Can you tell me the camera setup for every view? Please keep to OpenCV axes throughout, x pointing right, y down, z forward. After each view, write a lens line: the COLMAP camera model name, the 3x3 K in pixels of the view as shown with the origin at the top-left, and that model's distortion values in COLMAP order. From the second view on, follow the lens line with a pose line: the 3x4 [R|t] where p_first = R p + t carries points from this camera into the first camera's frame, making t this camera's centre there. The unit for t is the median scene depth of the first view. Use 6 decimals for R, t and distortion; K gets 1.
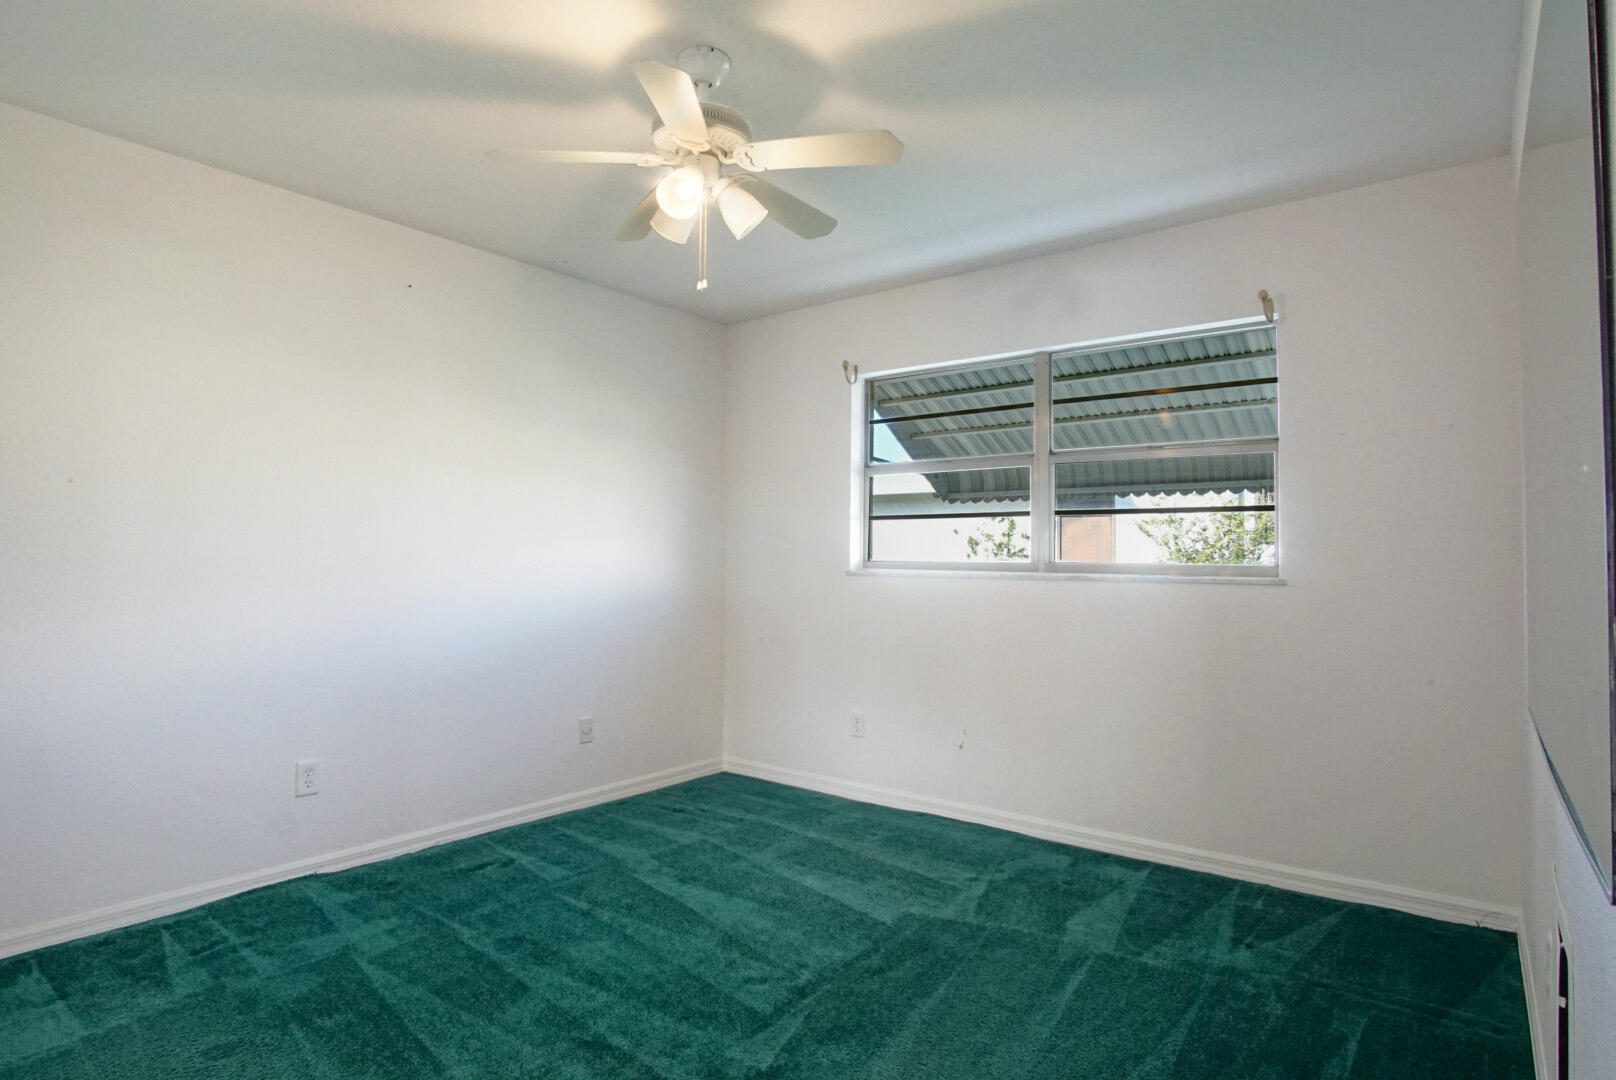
lens RADIAL K [[879.0, 0, 808.0], [0, 879.0, 540.0], [0, 0, 1]] dist [-0.001260, -0.000188]
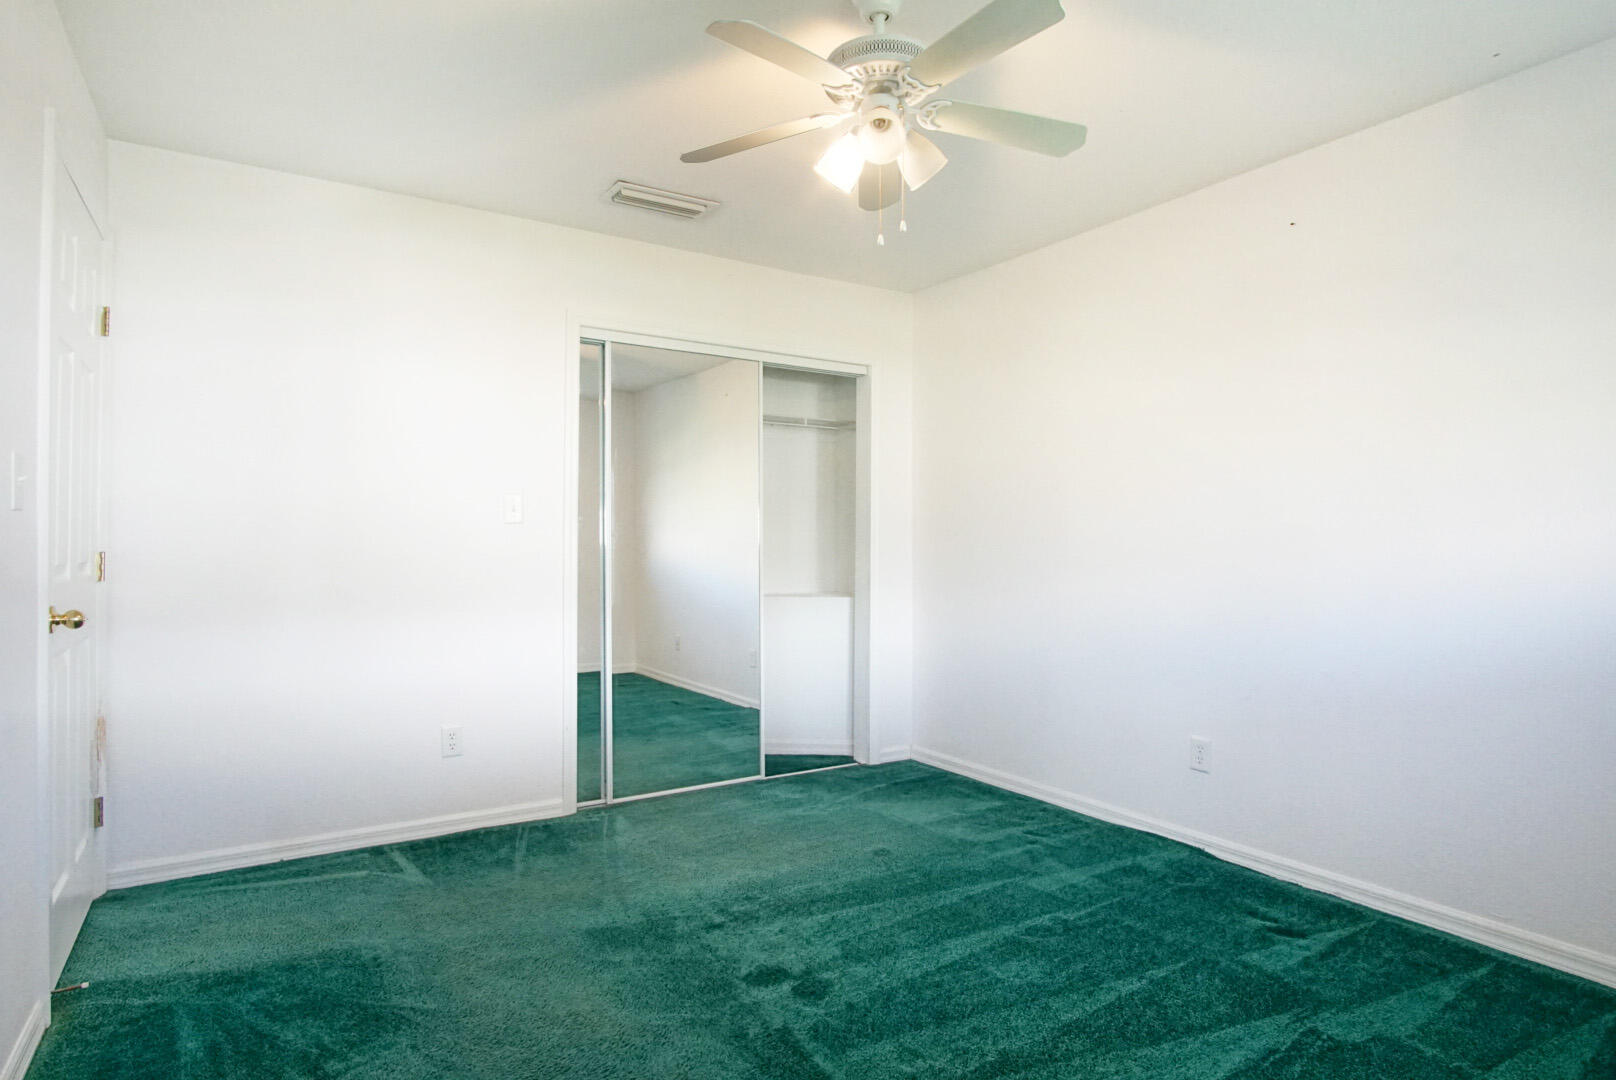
lens RADIAL K [[879.0, 0, 808.0], [0, 879.0, 540.0], [0, 0, 1]] dist [-0.001260, -0.000188]
pose [[-0.346952, -0.018686, -0.937697, 0.607049], [0.020035, 0.999426, -0.027330, 0.039111], [0.937669, -0.028269, -0.346378, 0.993173]]
